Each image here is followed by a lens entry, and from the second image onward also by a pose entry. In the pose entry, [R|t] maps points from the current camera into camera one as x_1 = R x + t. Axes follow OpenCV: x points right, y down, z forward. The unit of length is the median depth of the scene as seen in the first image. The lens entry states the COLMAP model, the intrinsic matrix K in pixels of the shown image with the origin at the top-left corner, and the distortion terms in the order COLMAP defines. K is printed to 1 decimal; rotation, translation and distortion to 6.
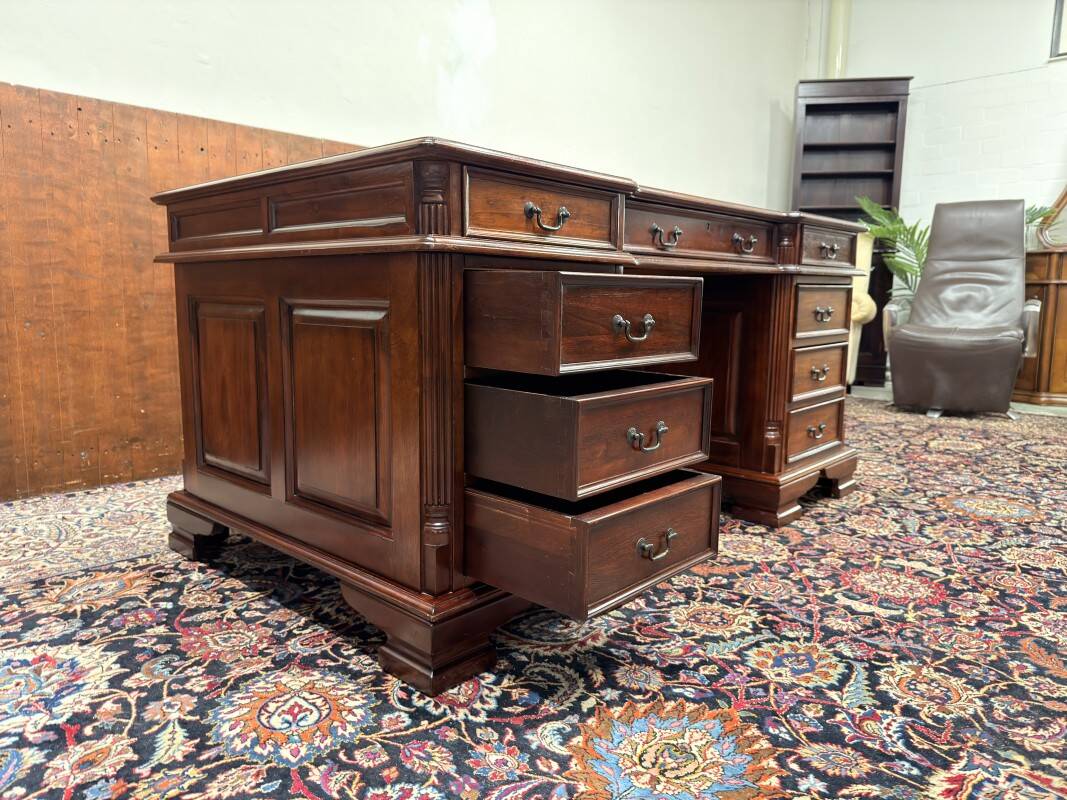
lens RADIAL K [[760.6, 0, 533.5], [0, 760.6, 400.0], [0, 0, 1]] dist [0.012221, -0.020956]
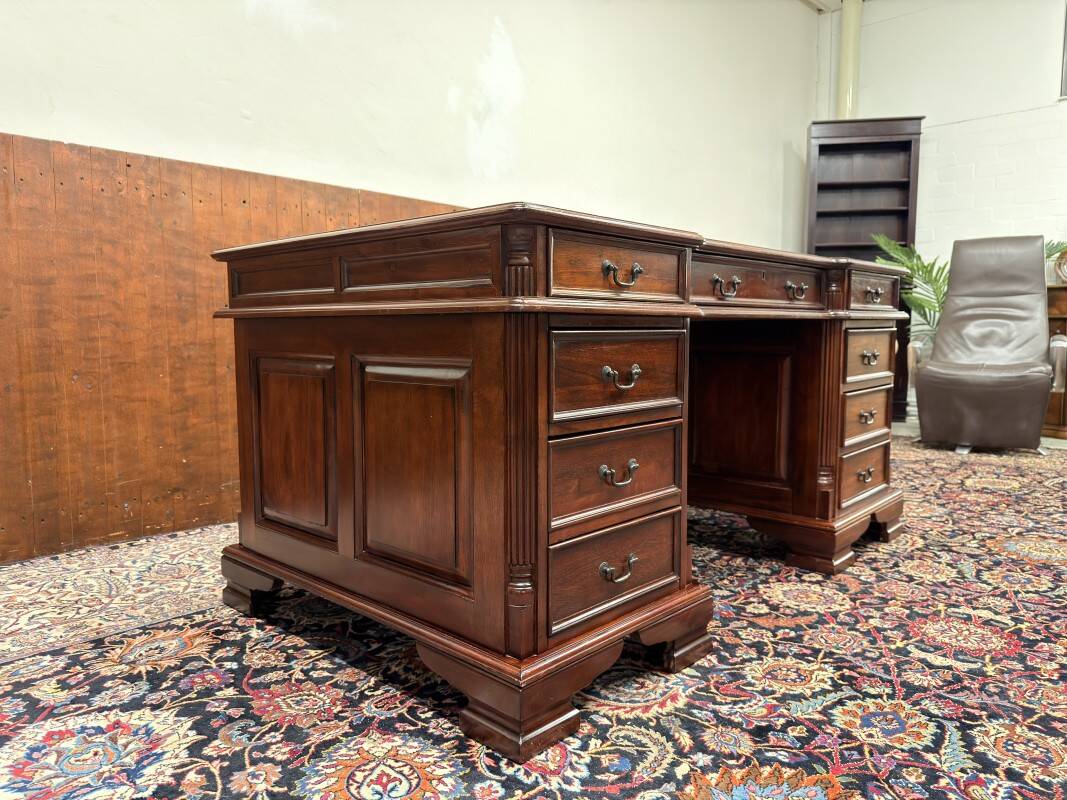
lens RADIAL K [[761.2, 0, 530.2], [0, 761.2, 398.2], [0, 0, 1]] dist [0.000534, -0.005125]
pose [[0.999908, -0.011763, -0.006704, -0.086838], [0.011434, 0.998821, -0.047174, -0.025912], [0.007251, 0.047093, 0.998864, 0.002582]]
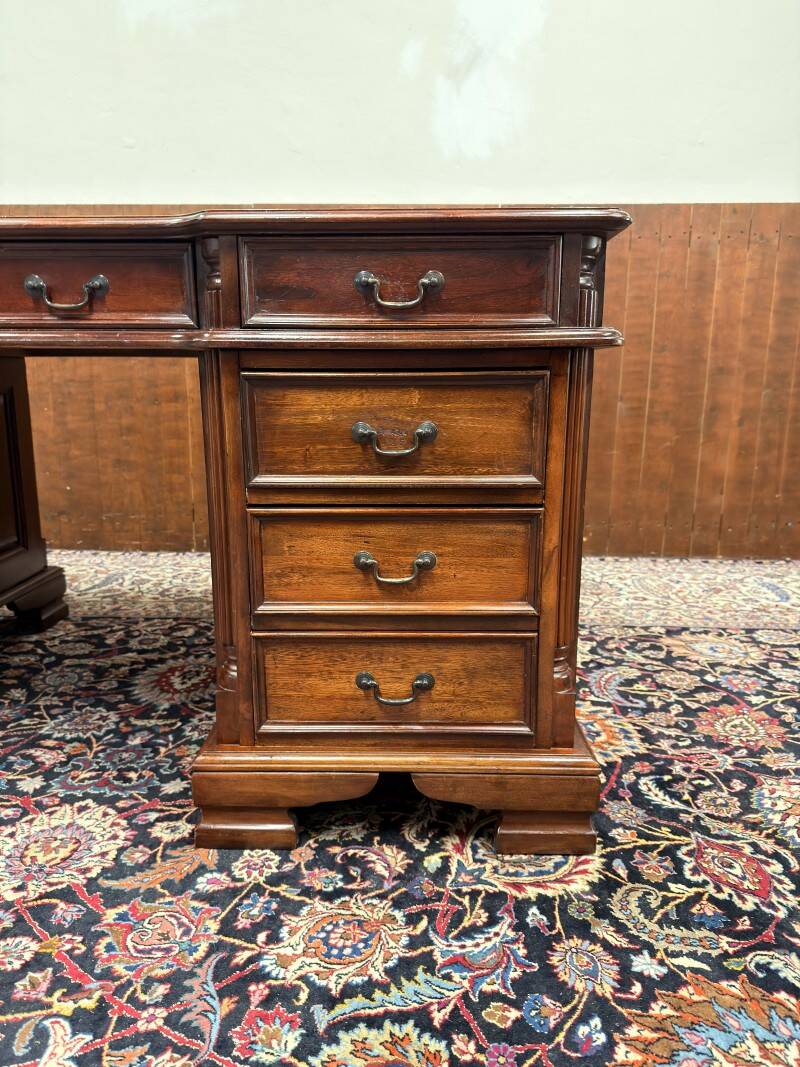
lens RADIAL K [[758.1, 0, 396.7], [0, 758.1, 524.3], [0, 0, 1]] dist [0.016294, -0.027851]
pose [[0.656912, 0.144974, -0.739898, 1.064353], [-0.102792, 0.989398, 0.102598, -0.162678], [0.746927, 0.008658, 0.664850, 1.051933]]
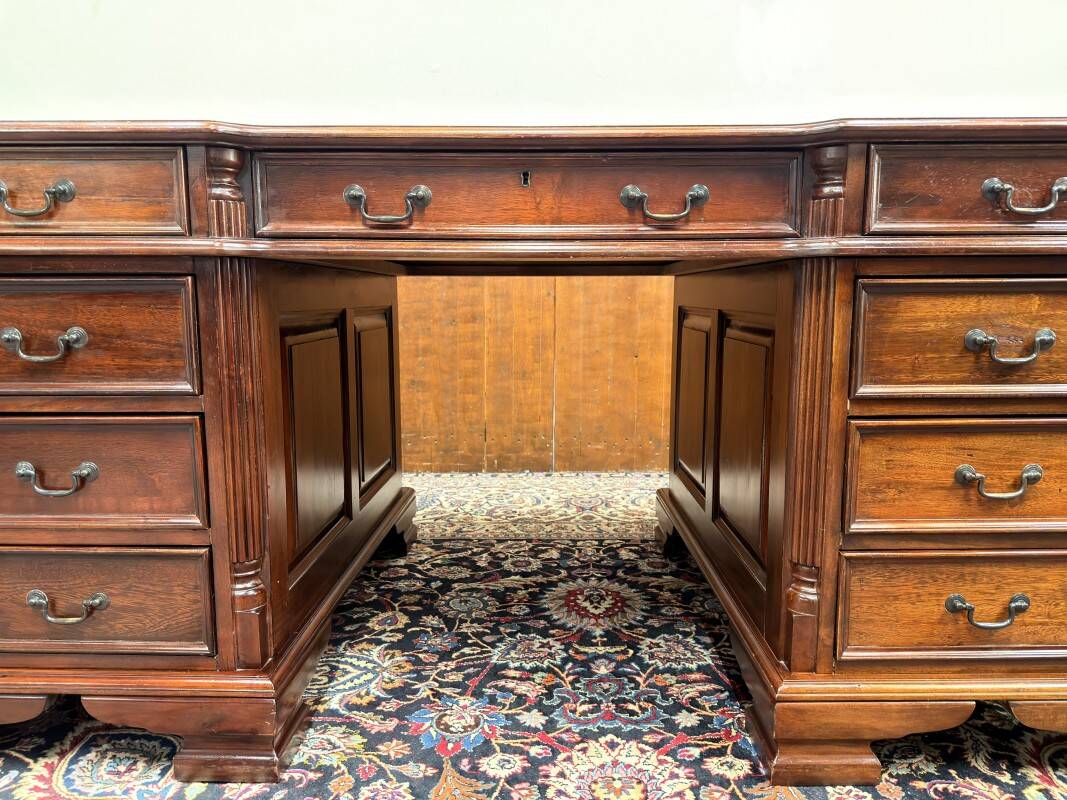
lens RADIAL K [[751.8, 0, 535.9], [0, 751.8, 409.0], [0, 0, 1]] dist [-0.009180, -0.004079]
pose [[0.668138, 0.100625, -0.737202, 0.765165], [-0.094972, 0.994242, 0.049636, -0.109981], [0.737952, 0.036850, 0.673847, 0.777448]]
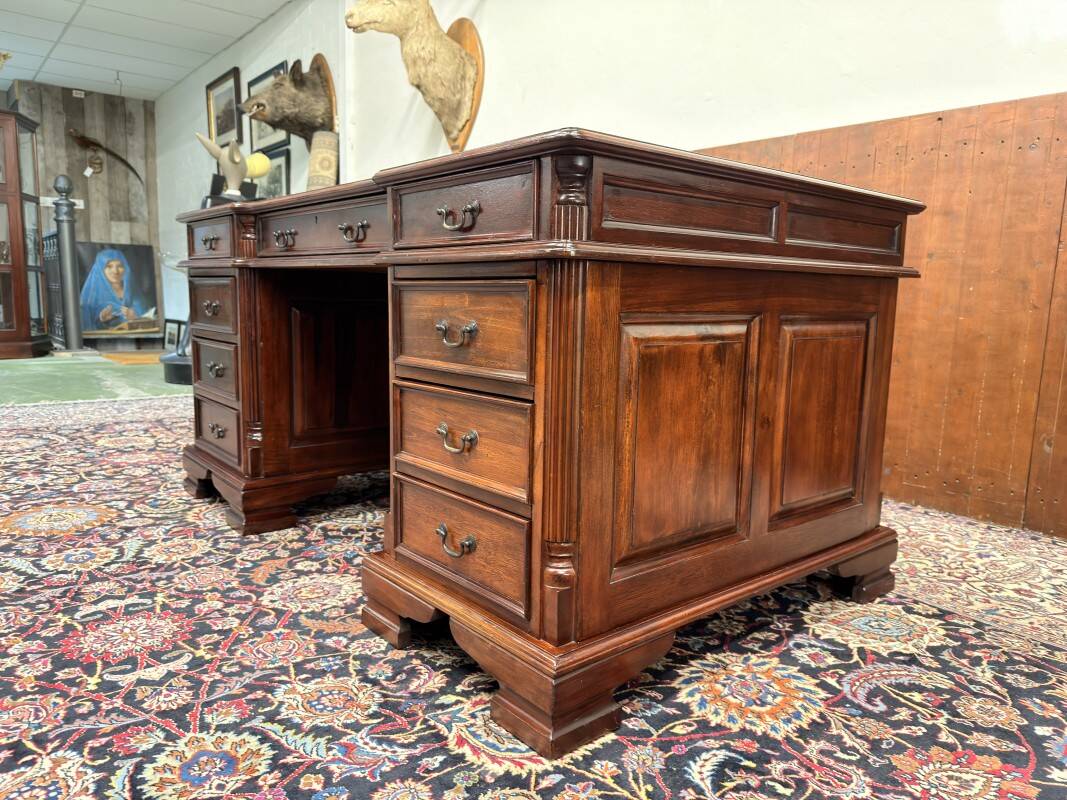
lens RADIAL K [[758.1, 0, 544.6], [0, 758.1, 399.5], [0, 0, 1]] dist [0.016294, -0.027851]
pose [[-0.127445, 0.123949, -0.984070, 1.352938], [-0.160400, 0.976525, 0.143772, -0.227939], [0.978790, 0.176168, -0.104572, 1.676625]]
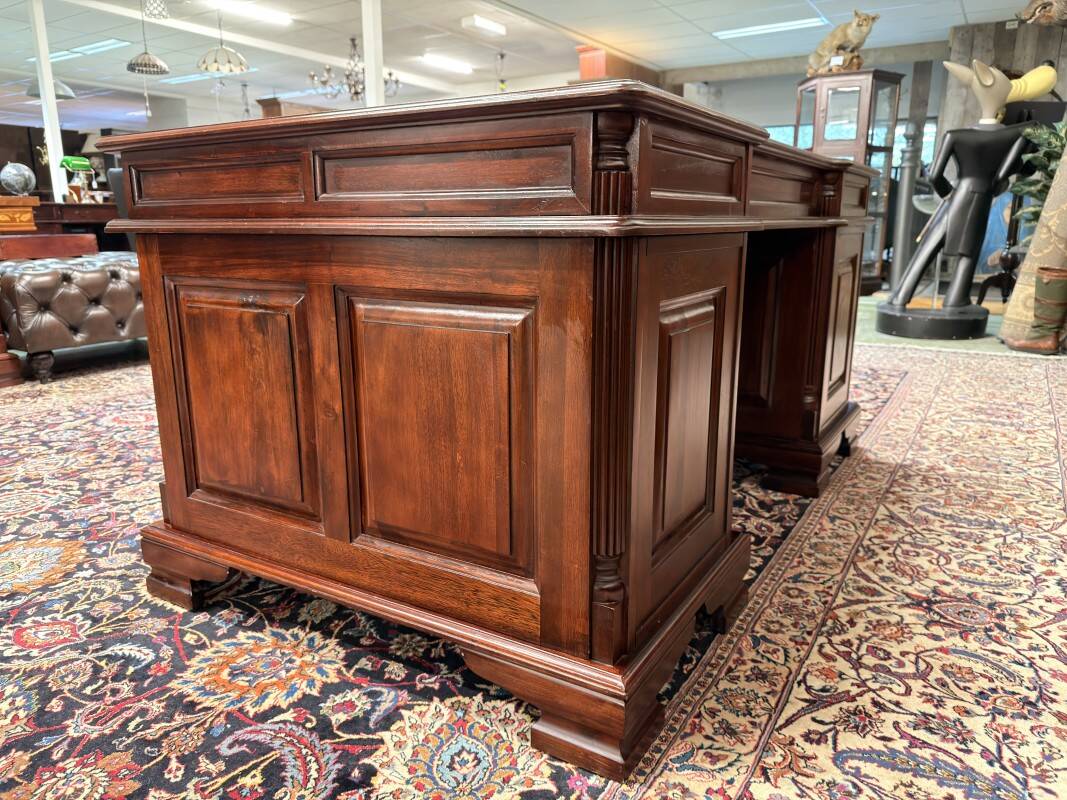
lens RADIAL K [[760.6, 0, 533.5], [0, 760.6, 400.0], [0, 0, 1]] dist [0.012221, -0.020956]
pose [[-0.980985, 0.037820, -0.190363, 0.389110], [-0.033150, 0.933766, 0.356347, -0.411533], [0.191232, 0.355881, -0.914756, 2.588122]]
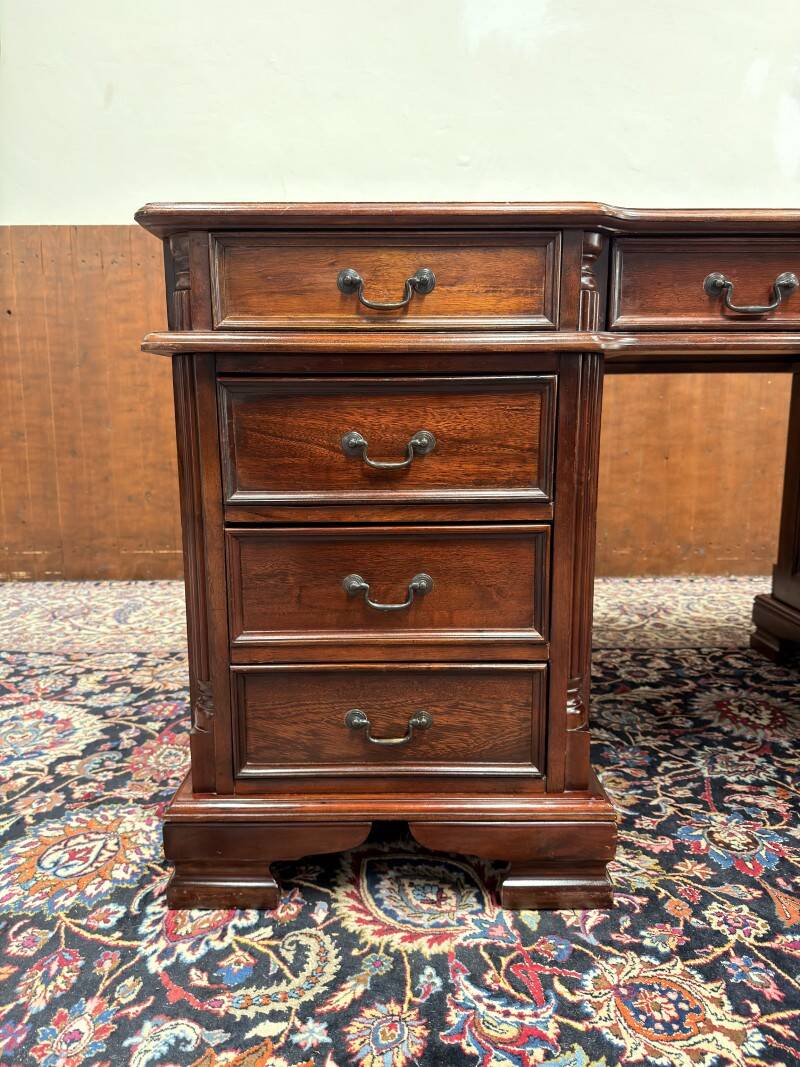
lens RADIAL K [[758.1, 0, 396.7], [0, 758.1, 524.3], [0, 0, 1]] dist [0.016294, -0.027851]
pose [[0.680784, 0.105129, -0.724900, 0.461759], [-0.086015, 0.994274, 0.063415, -0.073102], [0.727416, 0.019180, 0.685929, 0.487933]]
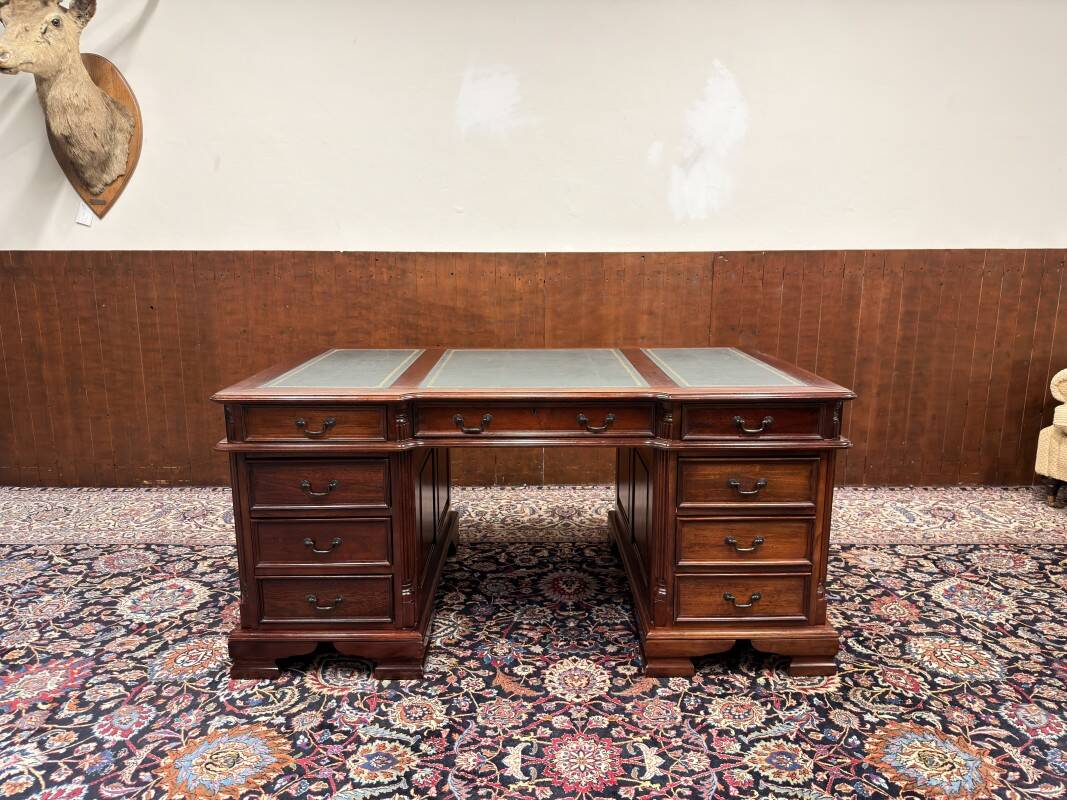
lens RADIAL K [[750.0, 0, 535.3], [0, 750.0, 397.4], [0, 0, 1]] dist [0.053087, -0.081677]
pose [[0.682811, 0.138572, -0.717333, 1.295465], [-0.091523, 0.990337, 0.104192, -0.449047], [0.724840, -0.005491, 0.688895, 0.207440]]
